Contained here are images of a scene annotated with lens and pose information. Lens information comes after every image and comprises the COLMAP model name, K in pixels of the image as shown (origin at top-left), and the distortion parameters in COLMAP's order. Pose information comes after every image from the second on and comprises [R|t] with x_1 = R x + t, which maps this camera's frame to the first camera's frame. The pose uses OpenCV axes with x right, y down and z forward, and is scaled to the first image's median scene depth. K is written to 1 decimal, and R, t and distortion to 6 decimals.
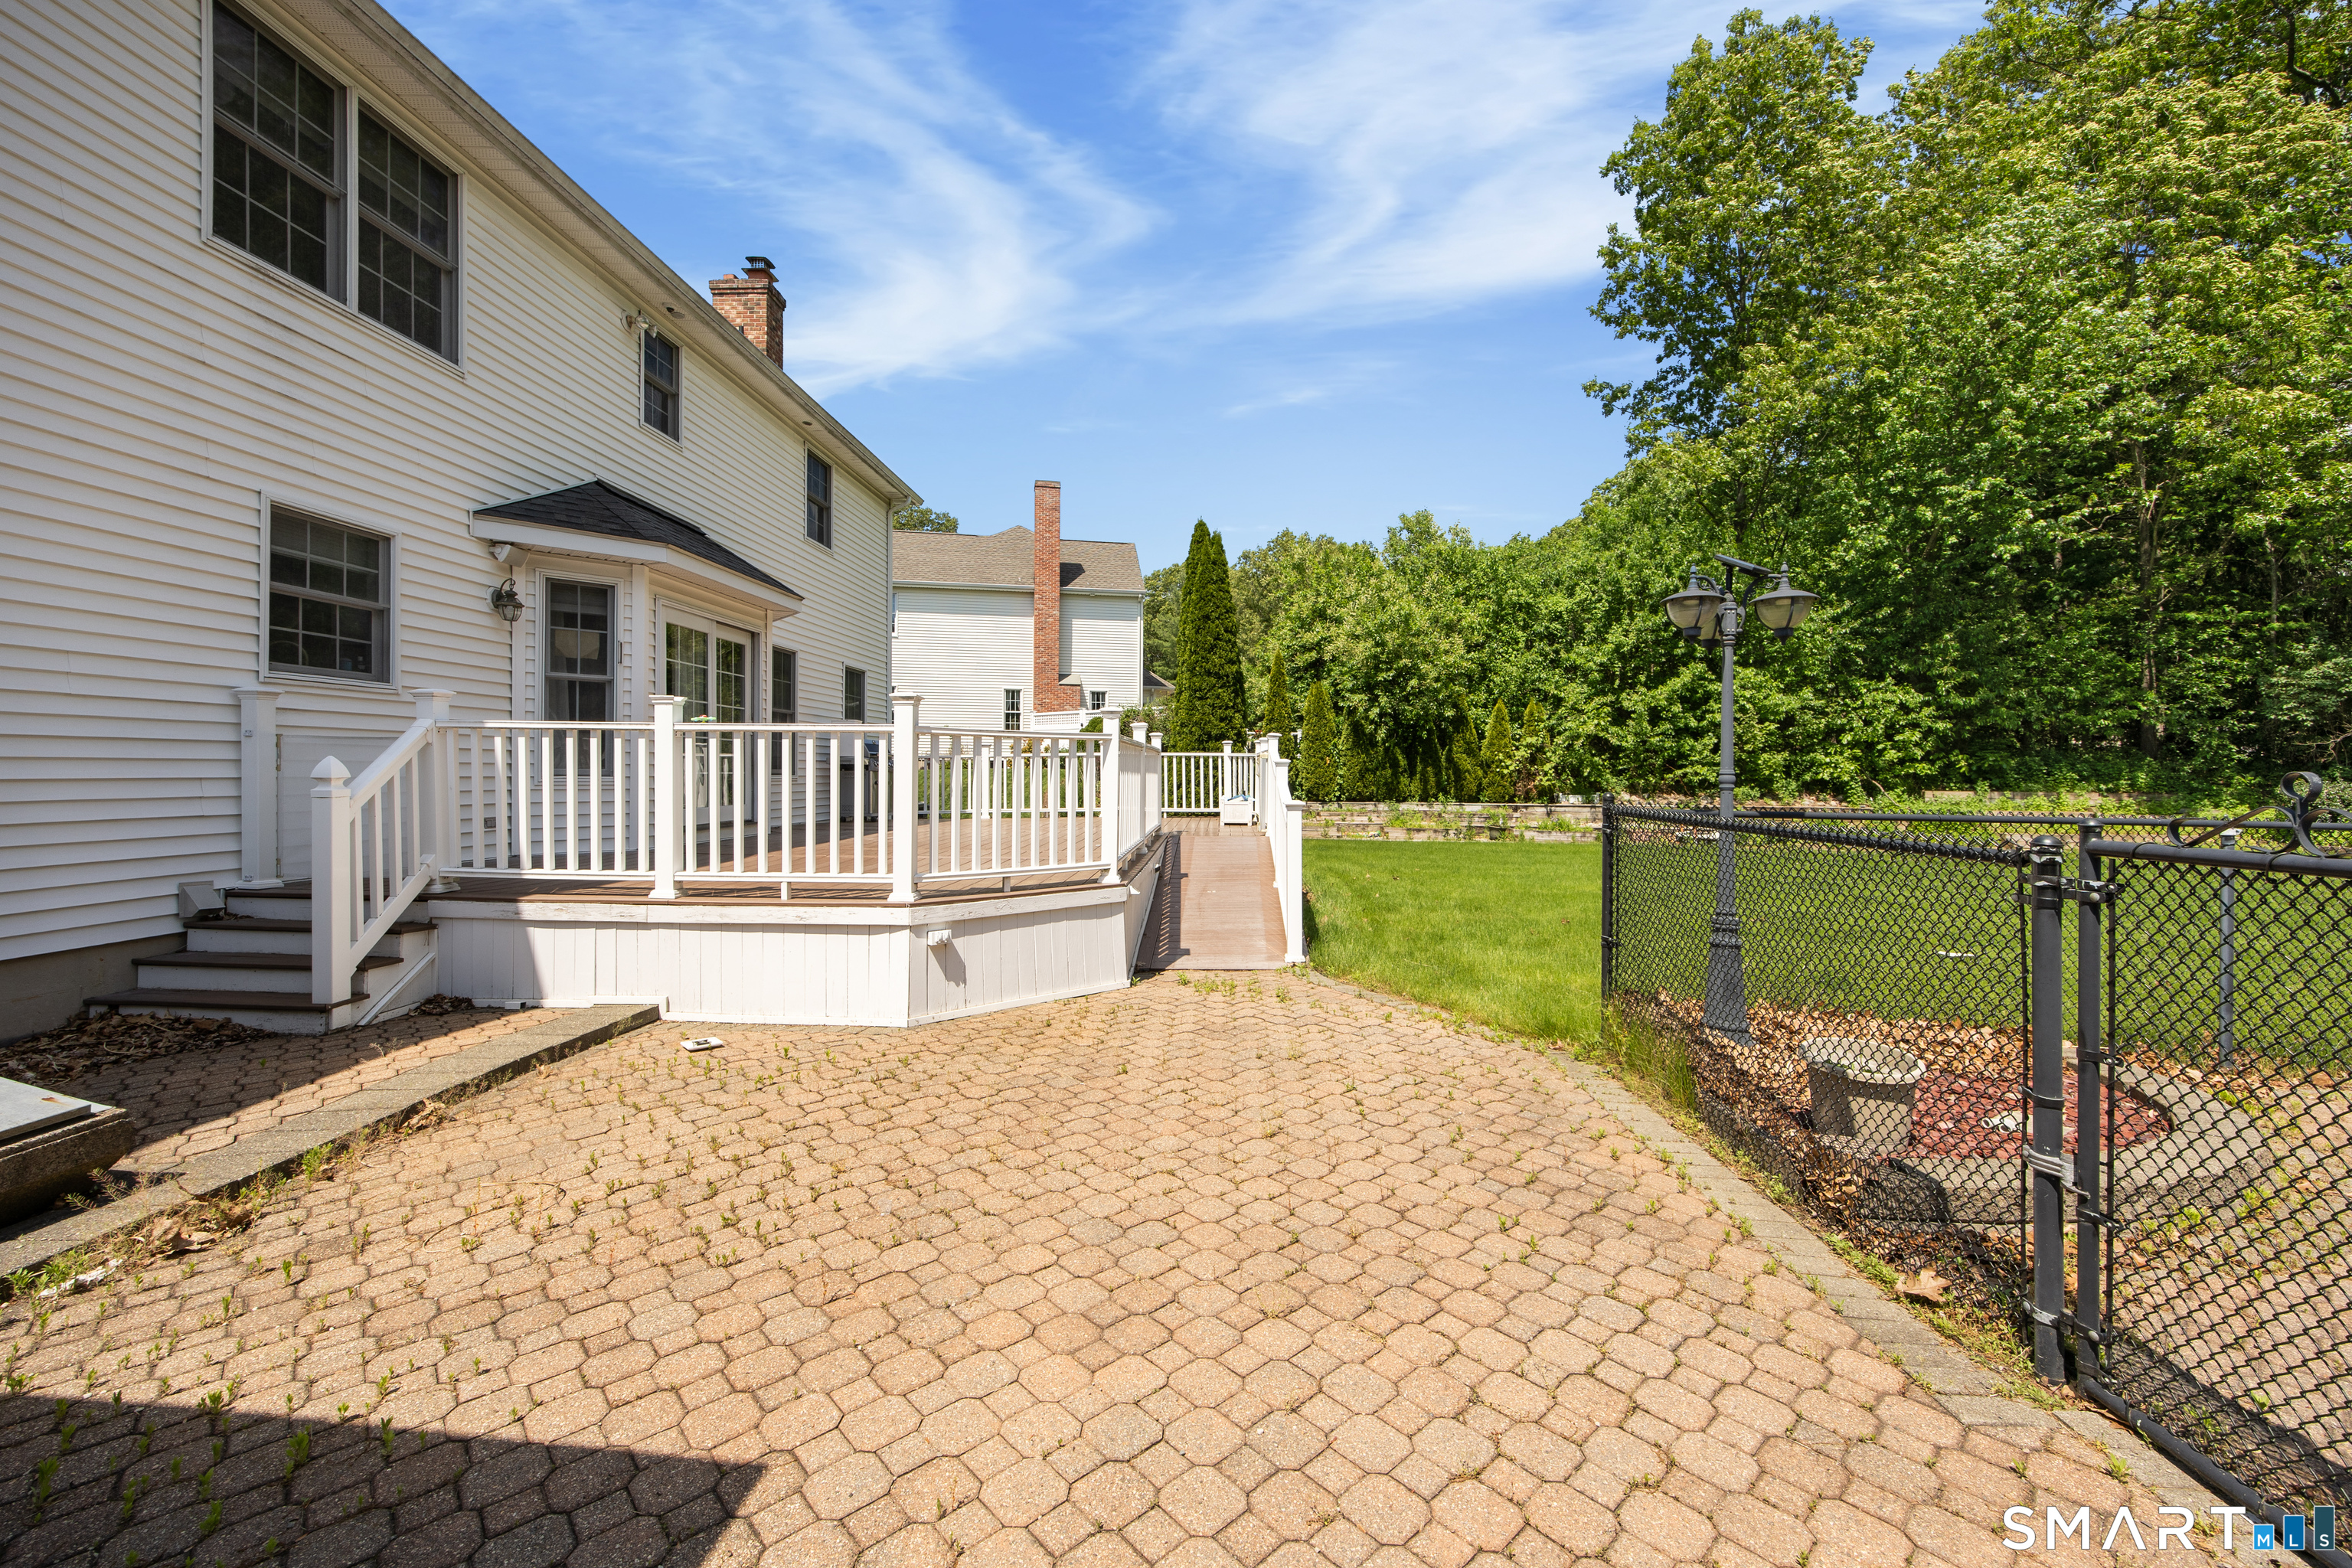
lens RADIAL K [[945.8, 0, 1180.0], [0, 945.8, 777.2], [0, 0, 1]] dist [0.001312, 0.000079]
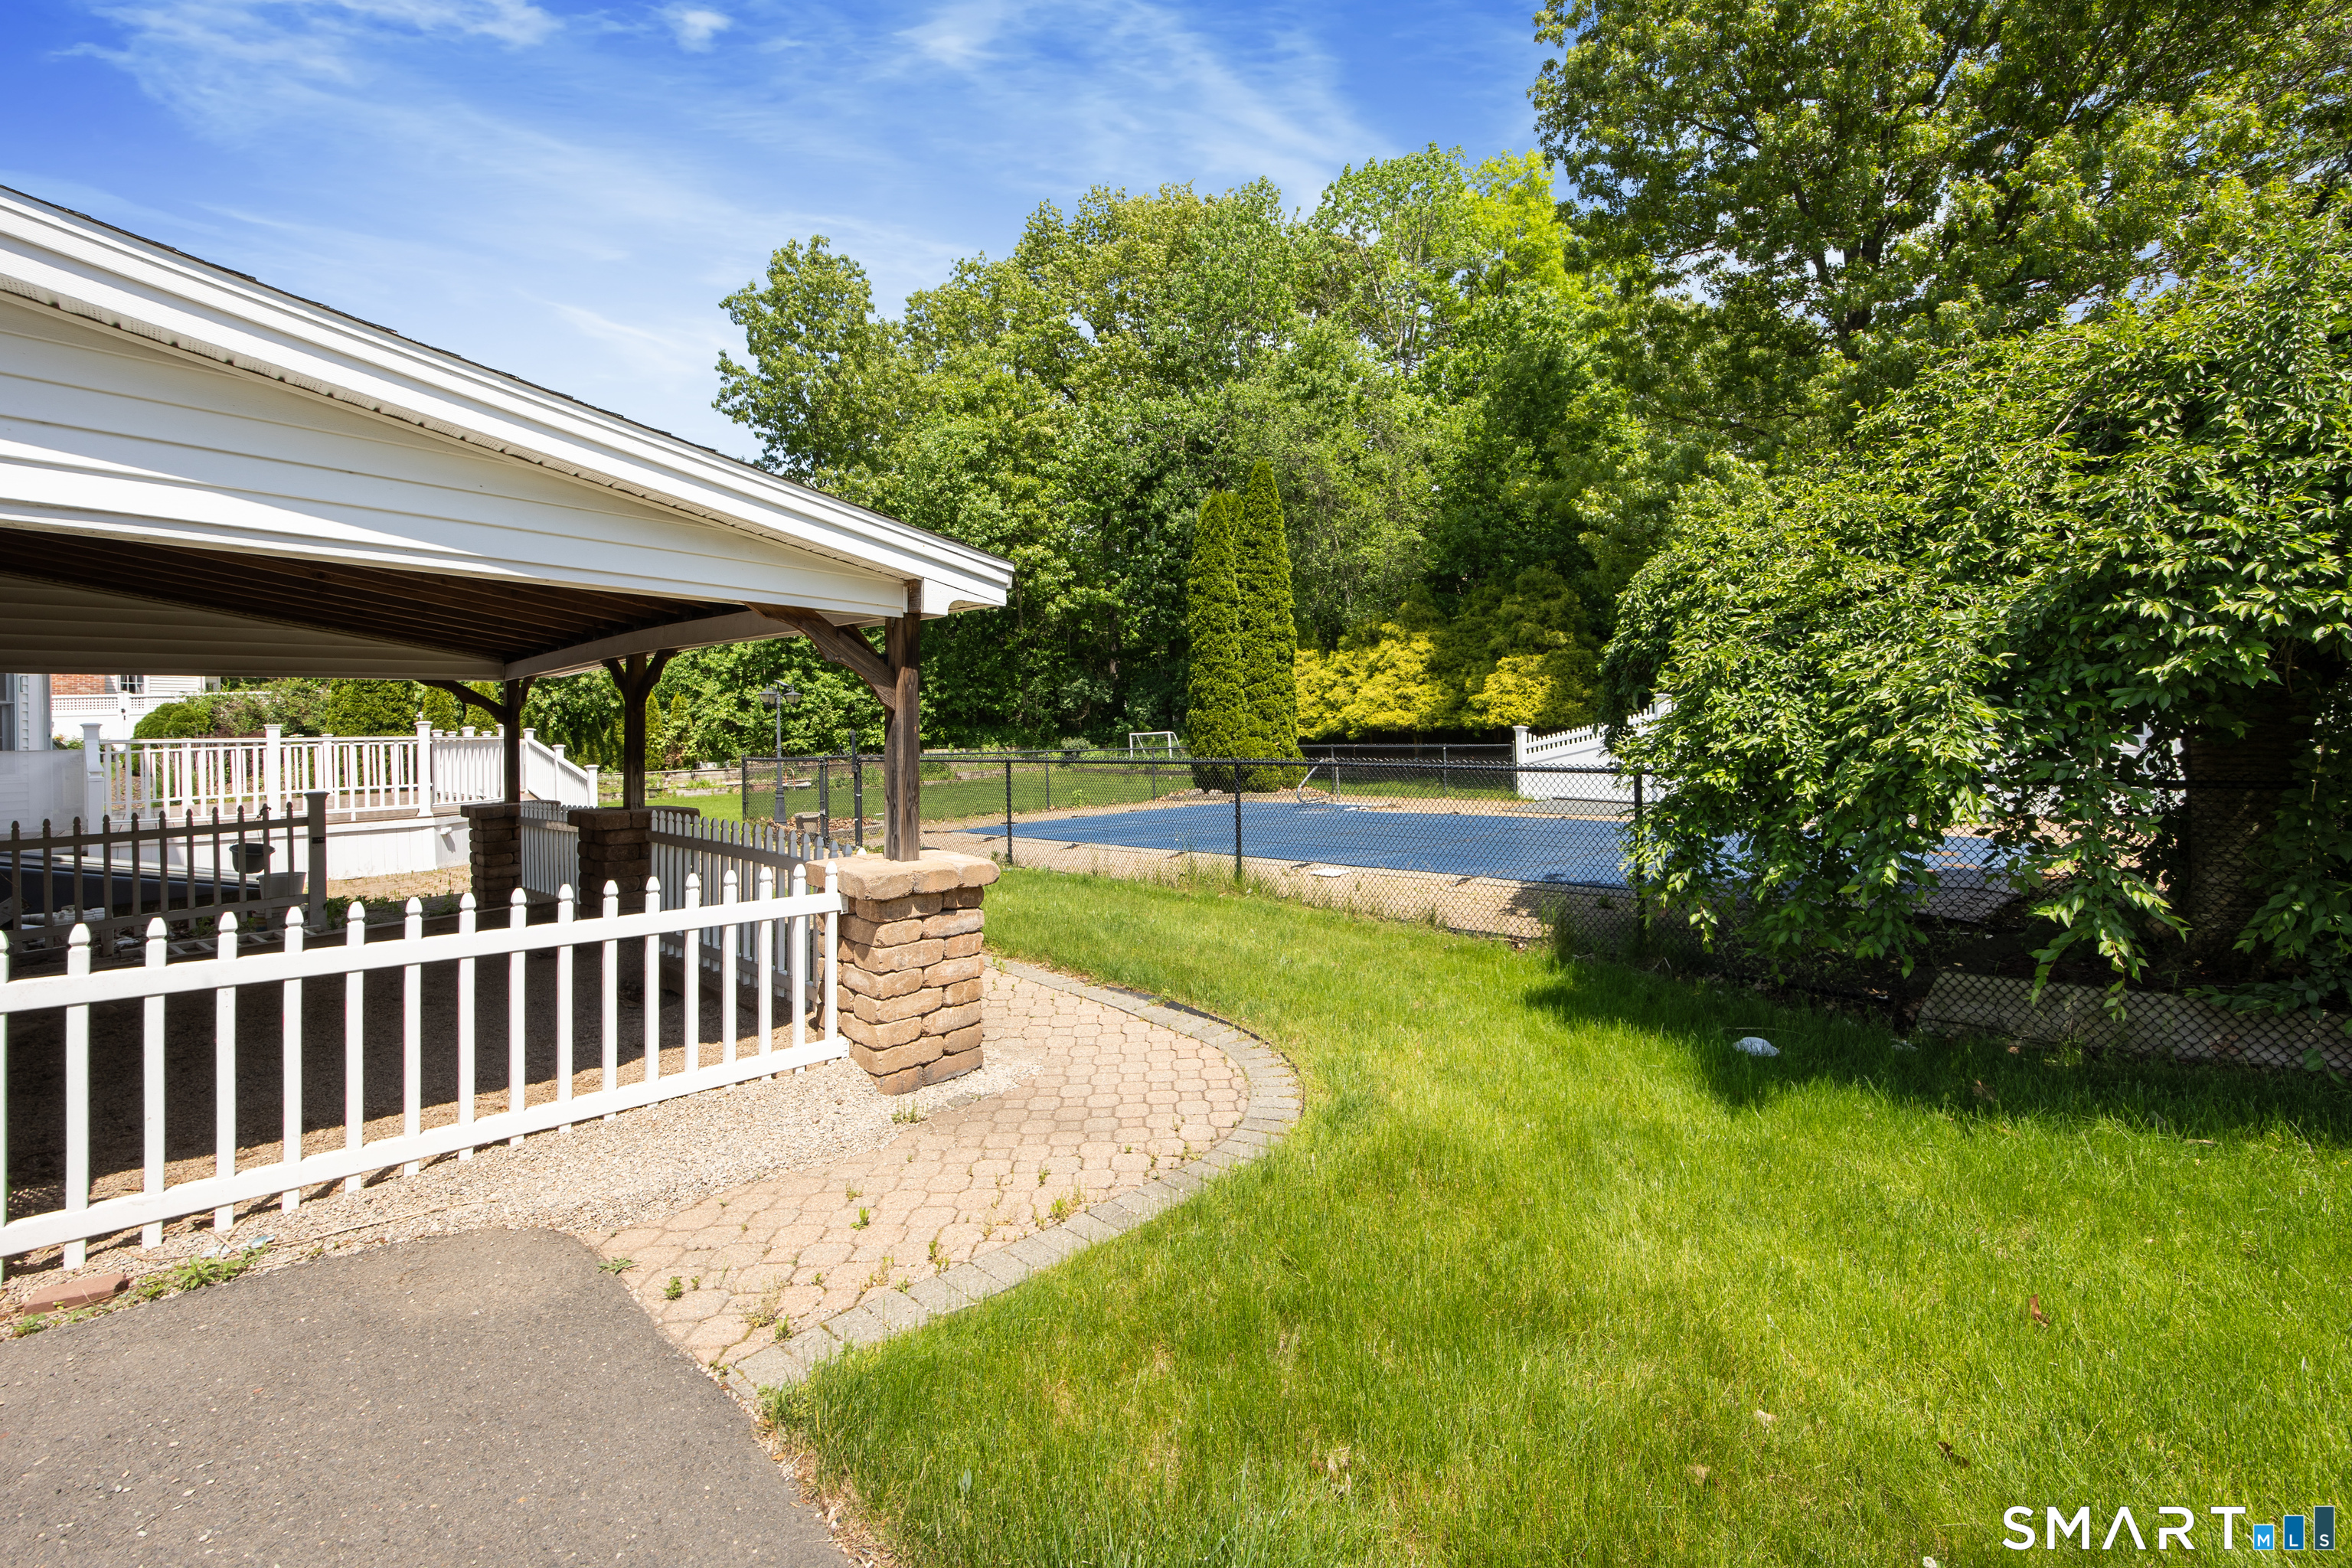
lens RADIAL K [[990.6, 0, 1180.1], [0, 990.6, 704.0], [0, 0, 1]] dist [0.006151, -0.000053]
pose [[0.658287, -0.003259, 0.752760, -0.233128], [0.037576, 0.998886, -0.028536, 0.000824], [-0.751828, 0.047070, 0.657677, -0.491915]]
